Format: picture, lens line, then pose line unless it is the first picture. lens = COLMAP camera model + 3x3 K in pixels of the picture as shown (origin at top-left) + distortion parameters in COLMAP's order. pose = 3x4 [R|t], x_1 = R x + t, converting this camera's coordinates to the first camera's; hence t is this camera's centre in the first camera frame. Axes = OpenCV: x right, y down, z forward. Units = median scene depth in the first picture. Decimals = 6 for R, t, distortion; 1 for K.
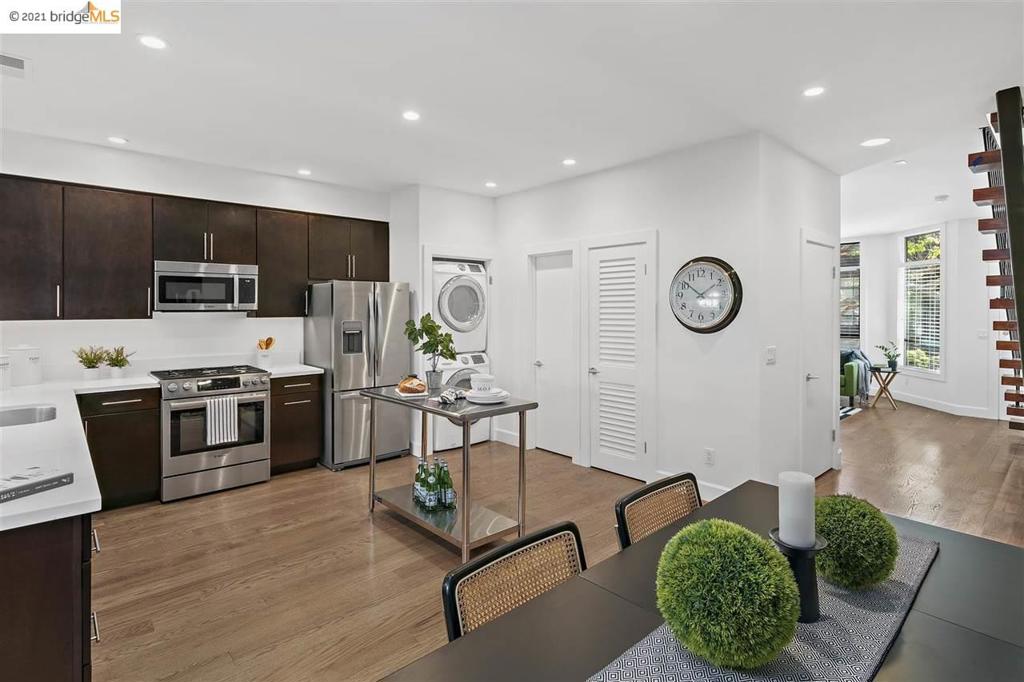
lens RADIAL K [[508.4, 0, 524.1], [0, 508.4, 309.4], [0, 0, 1]] dist [-0.000925, -0.000220]
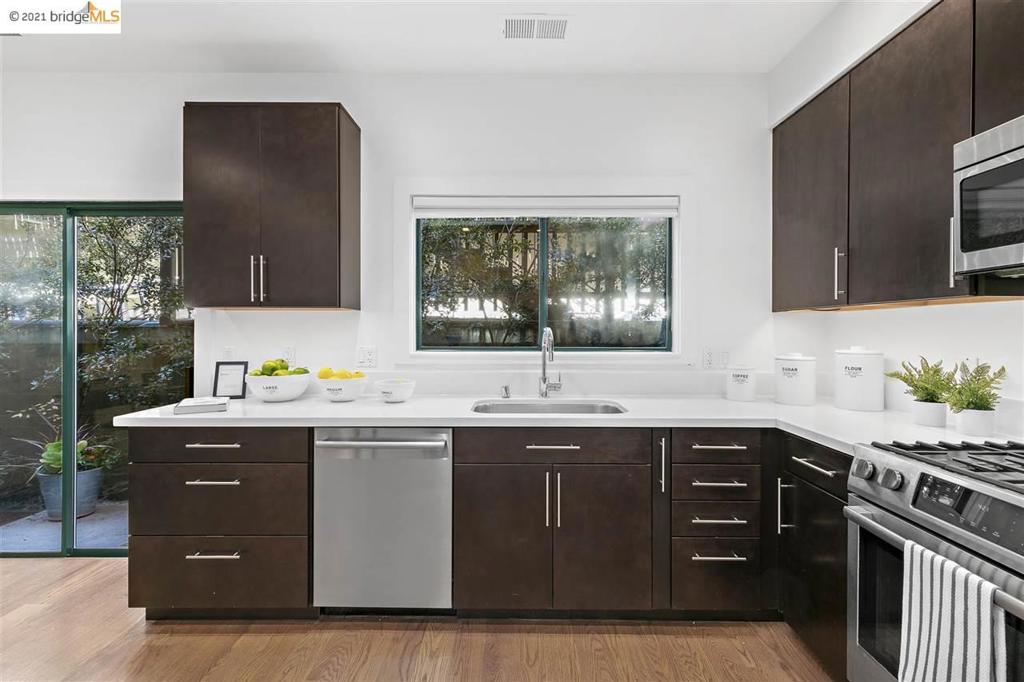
lens RADIAL K [[469.0, 0, 508.7], [0, 469.0, 332.0], [0, 0, 1]] dist [0.006038, -0.000010]
pose [[-0.686946, 0.004465, -0.726694, -0.214248], [-0.001446, 0.999971, 0.007510, 0.040697], [0.726707, 0.006210, -0.686920, 0.920477]]
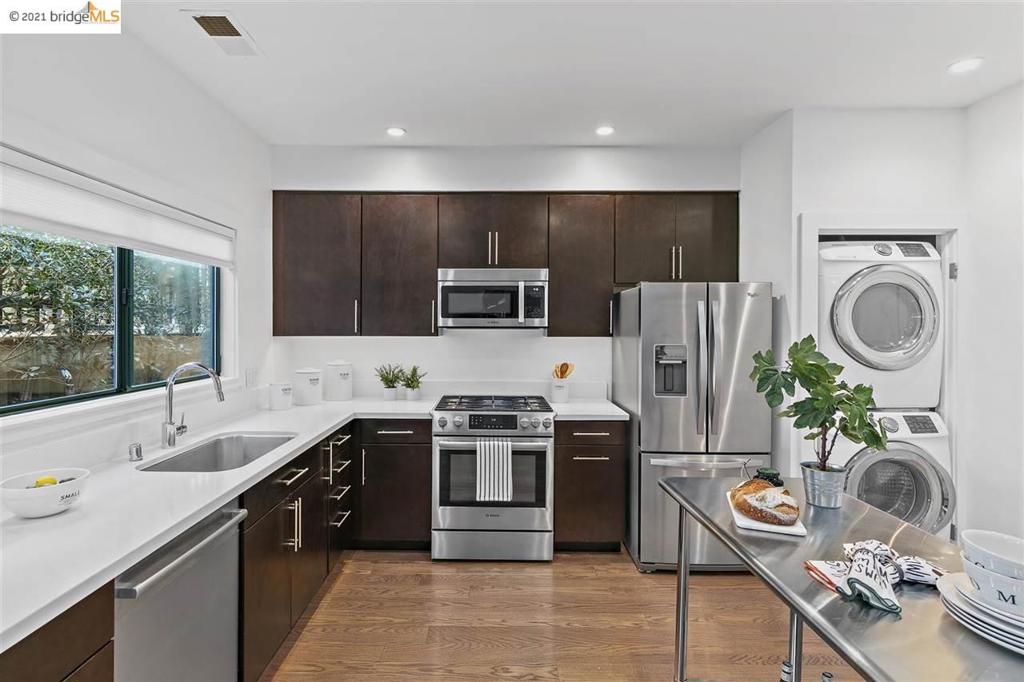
lens RADIAL K [[501.6, 0, 486.9], [0, 501.6, 329.2], [0, 0, 1]] dist [-0.001889, -0.000356]
pose [[0.725160, 0.008756, -0.688525, -0.075901], [-0.004827, 0.999959, 0.007633, -0.000673], [0.688563, -0.002212, 0.725173, 0.407550]]
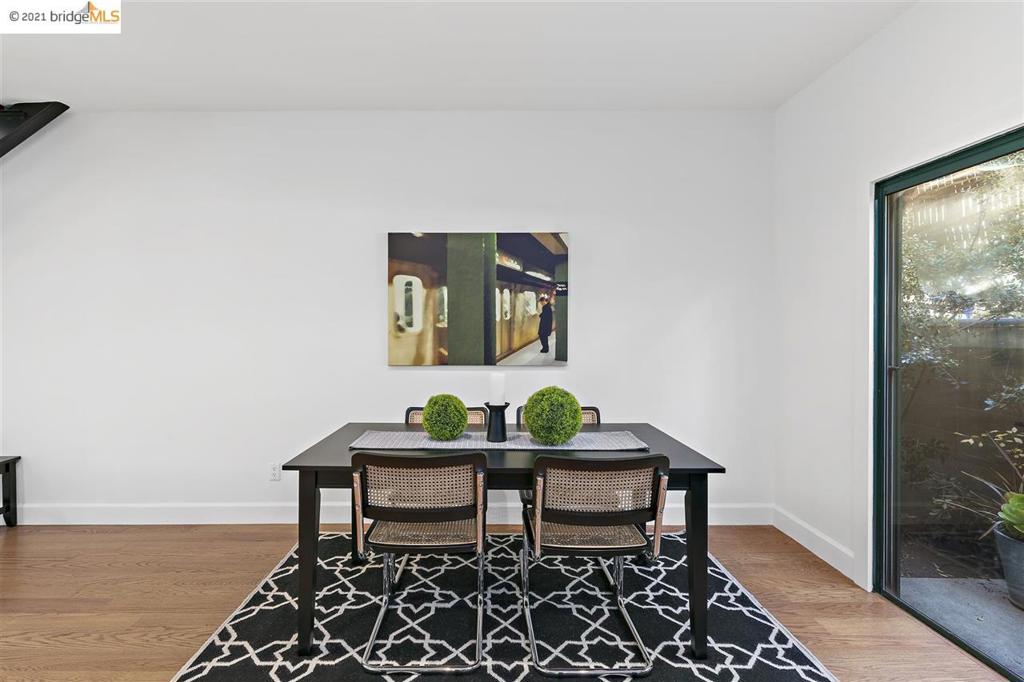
lens RADIAL K [[501.6, 0, 486.9], [0, 501.6, 329.2], [0, 0, 1]] dist [-0.001889, -0.000356]
pose [[-0.731591, 0.002017, 0.681741, -0.209409], [0.003225, 0.999995, 0.000503, 0.040248], [-0.681736, 0.002566, -0.731594, 0.672869]]
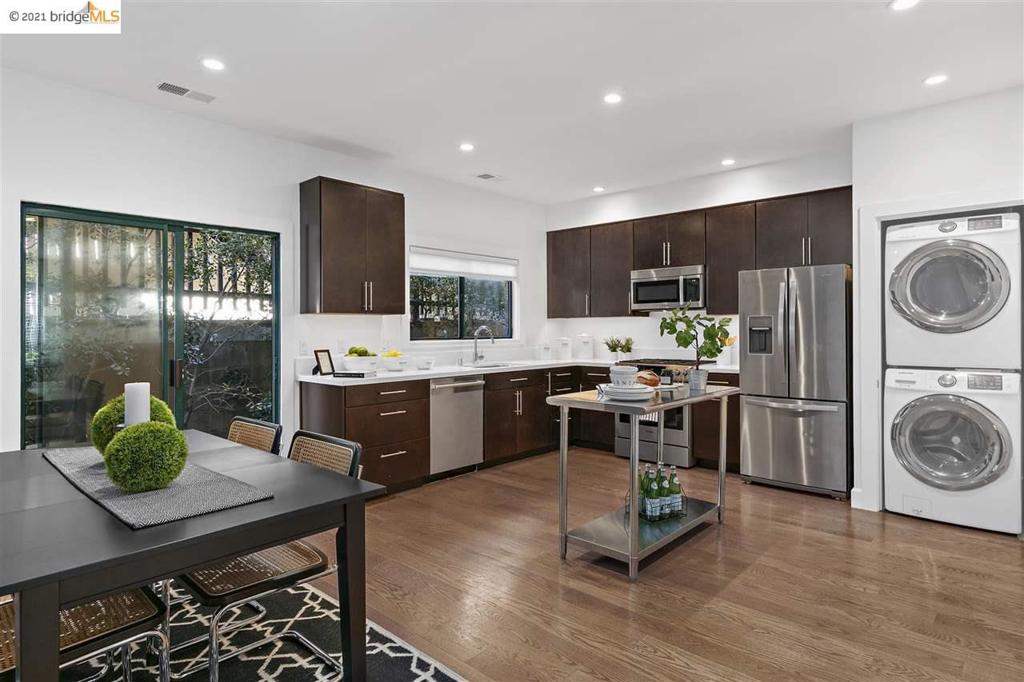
lens RADIAL K [[563.1, 0, 510.4], [0, 563.1, 325.9], [0, 0, 1]] dist [0.002549, 0.000529]
pose [[0.079357, -0.005245, -0.996832, 0.627861], [0.004431, 0.999978, -0.004908, 0.045544], [0.996836, -0.004028, 0.079378, 0.533153]]
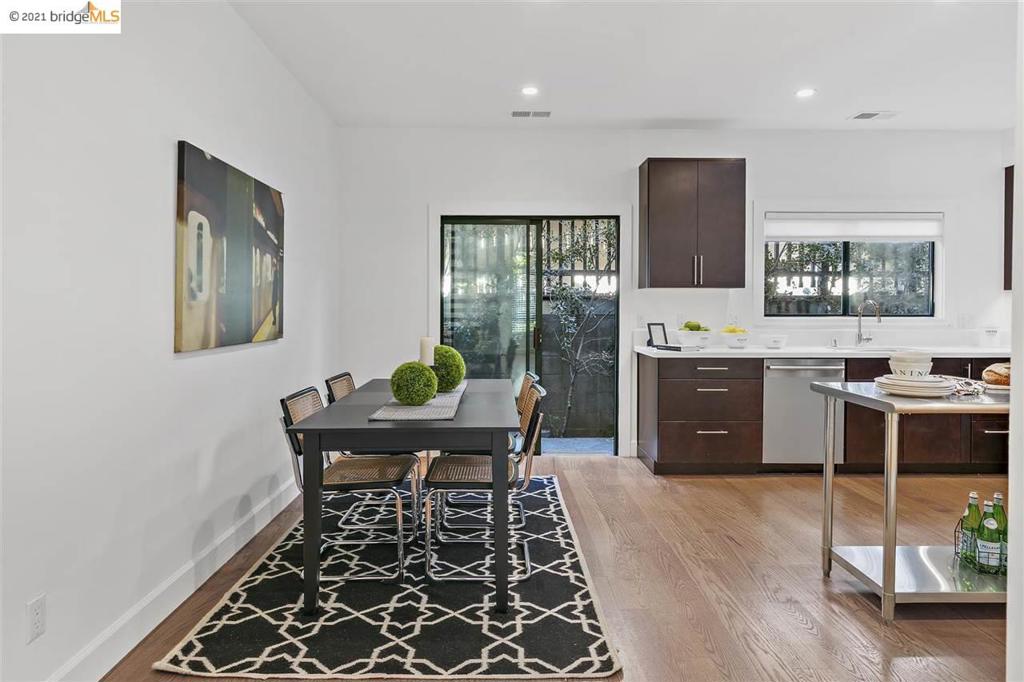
lens RADIAL K [[608.6, 0, 499.4], [0, 608.6, 309.6], [0, 0, 1]] dist [-0.000763, 0.000420]
pose [[-0.676793, 0.002931, -0.736167, 0.631995], [-0.001812, 0.999982, 0.005647, 0.050542], [0.736171, 0.005156, -0.676776, 0.830428]]
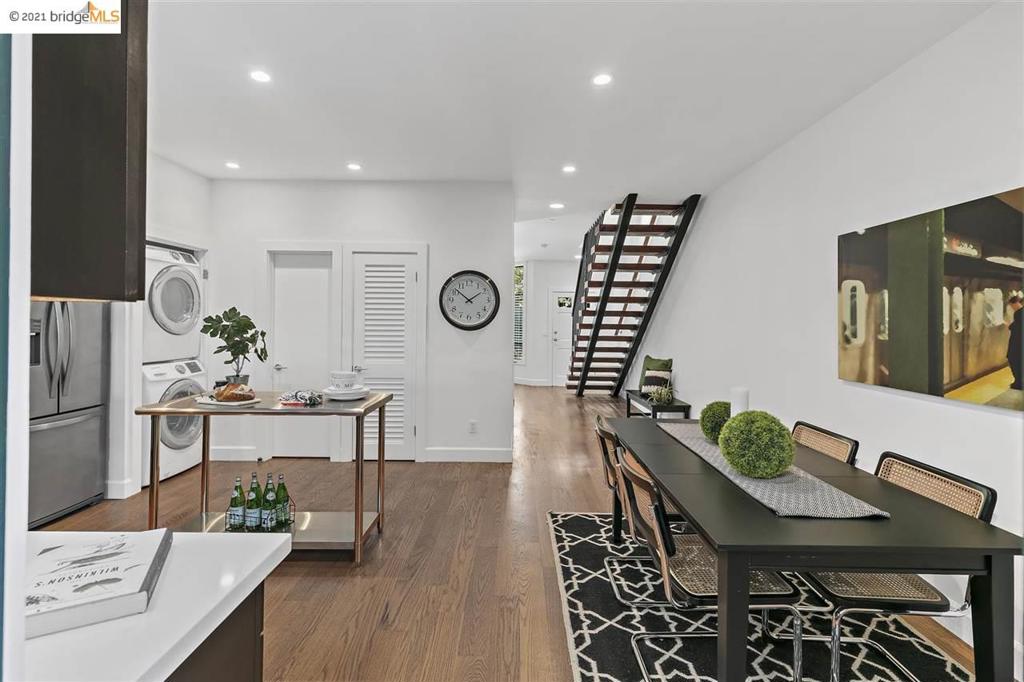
lens RADIAL K [[469.0, 0, 514.7], [0, 469.0, 320.1], [0, 0, 1]] dist [0.002003, -0.000094]
pose [[0.681891, 0.012186, 0.731352, -0.372696], [-0.012577, 0.999909, -0.004934, 0.021971], [-0.731345, -0.005834, 0.681982, 0.106802]]
